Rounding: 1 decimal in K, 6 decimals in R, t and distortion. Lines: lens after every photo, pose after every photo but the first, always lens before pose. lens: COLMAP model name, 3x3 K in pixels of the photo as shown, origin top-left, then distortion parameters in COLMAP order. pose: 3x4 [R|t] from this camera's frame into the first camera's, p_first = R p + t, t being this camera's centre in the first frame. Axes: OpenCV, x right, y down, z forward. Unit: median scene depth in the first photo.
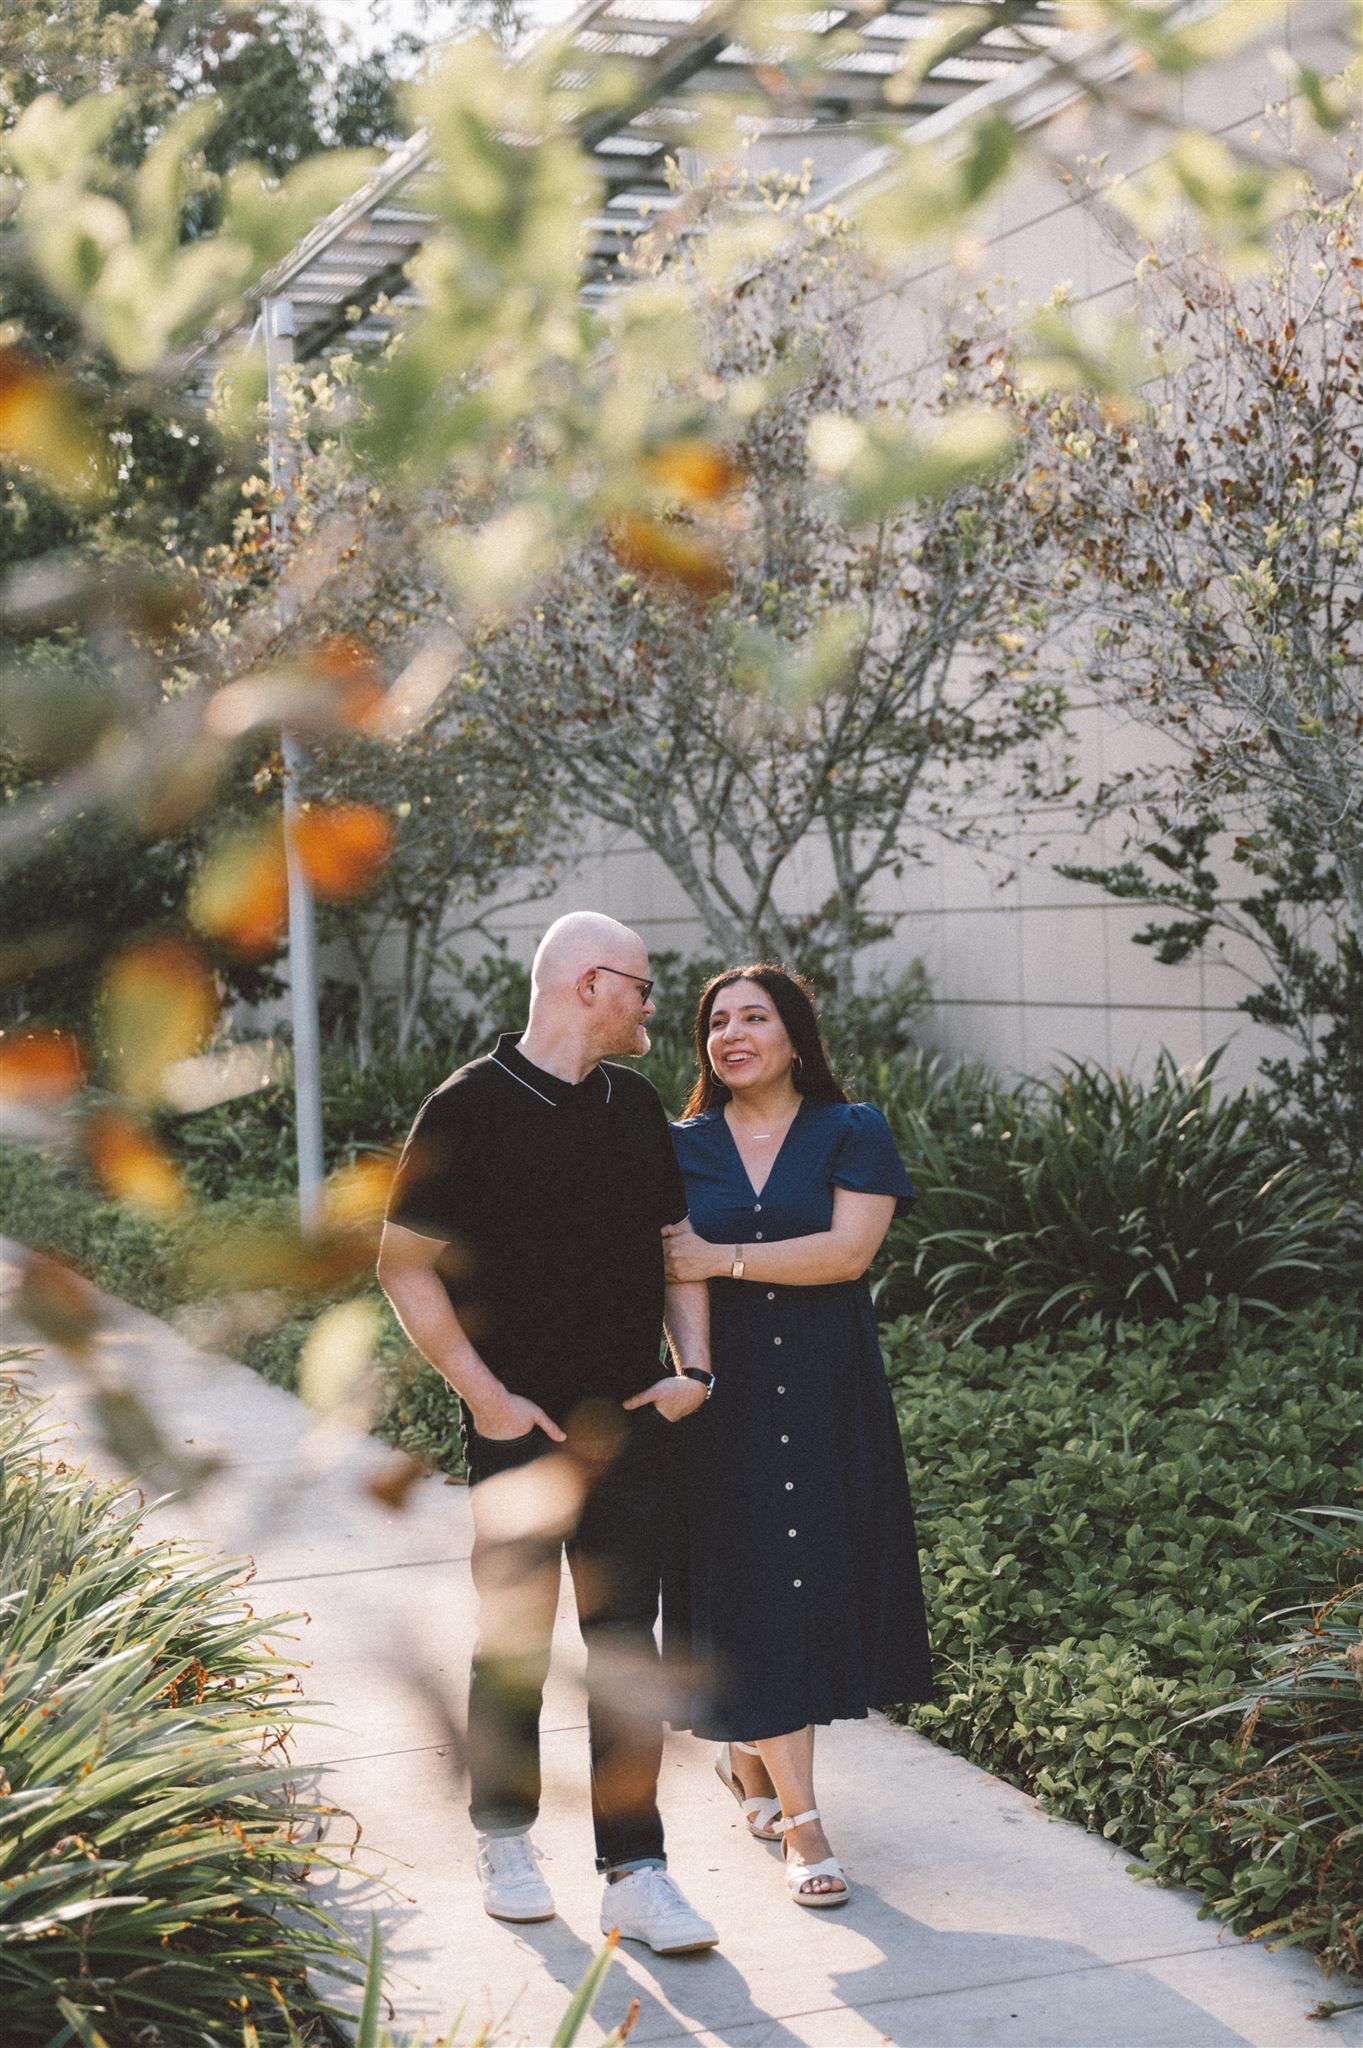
lens RADIAL K [[3238.9, 0, 703.6], [0, 3238.9, 1023.8], [0, 0, 1]] dist [0.017033, 0.000000]
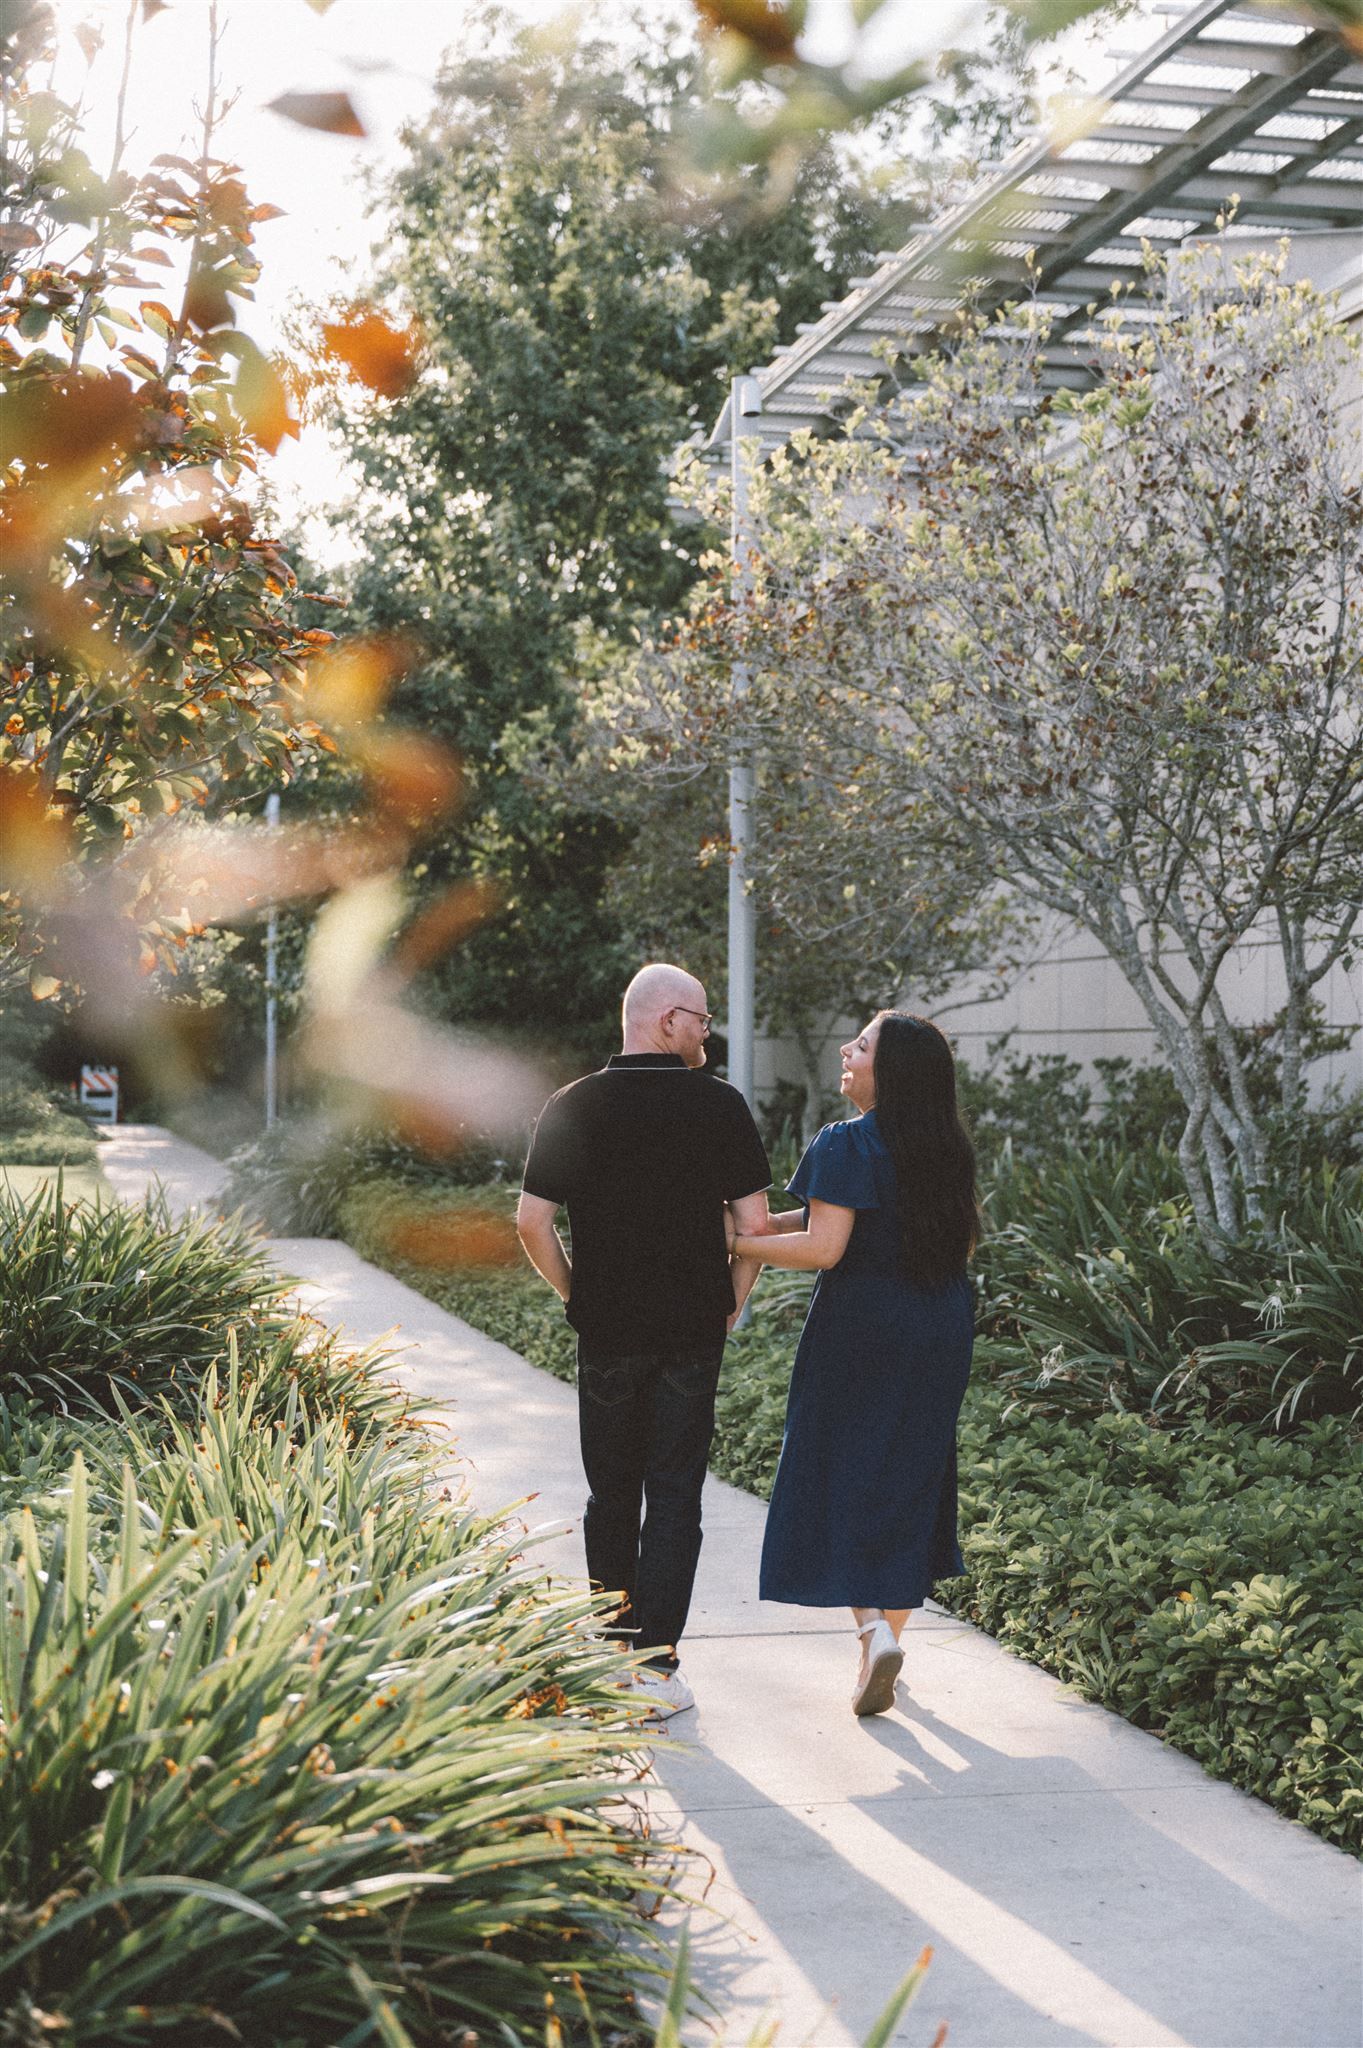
lens RADIAL K [[3238.9, 0, 686.2], [0, 3238.9, 1028.5], [0, 0, 1]] dist [0.017033, 0.000000]
pose [[0.987686, 0.043057, -0.150410, 0.011091], [-0.048937, 0.998167, -0.035612, 0.015970], [0.148601, 0.042534, 0.987982, 0.014183]]
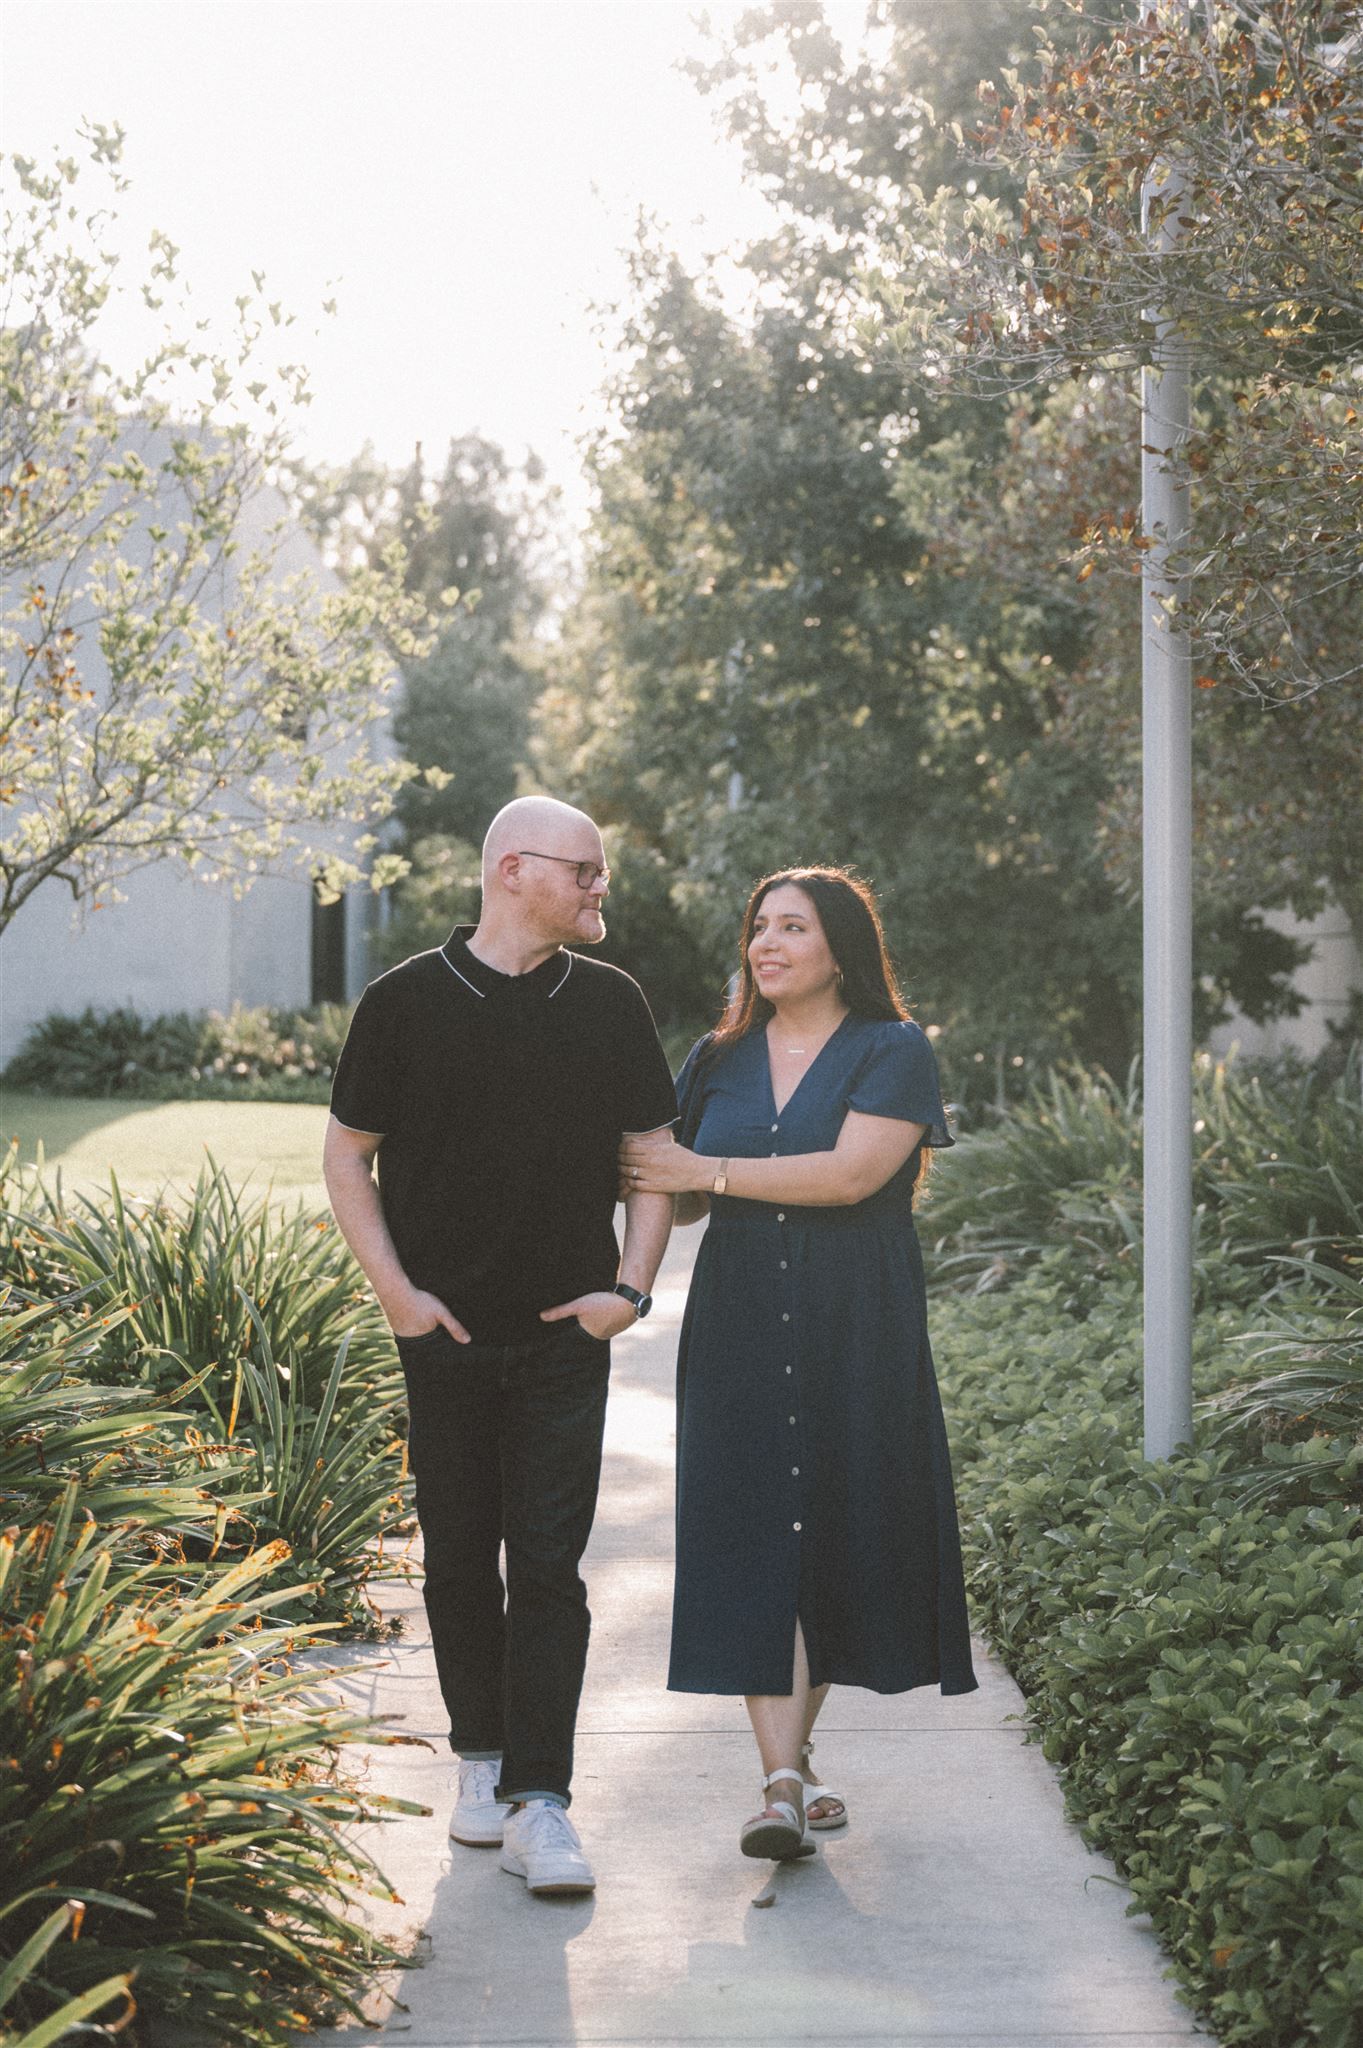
lens RADIAL K [[3238.9, 0, 684.7], [0, 3238.9, 1022.7], [0, 0, 1]] dist [0.017033, 0.000000]
pose [[0.939514, 0.038016, -0.340395, -0.019526], [-0.041848, 0.999116, -0.003918, 0.005563], [0.339945, 0.017926, 0.940274, 0.550740]]
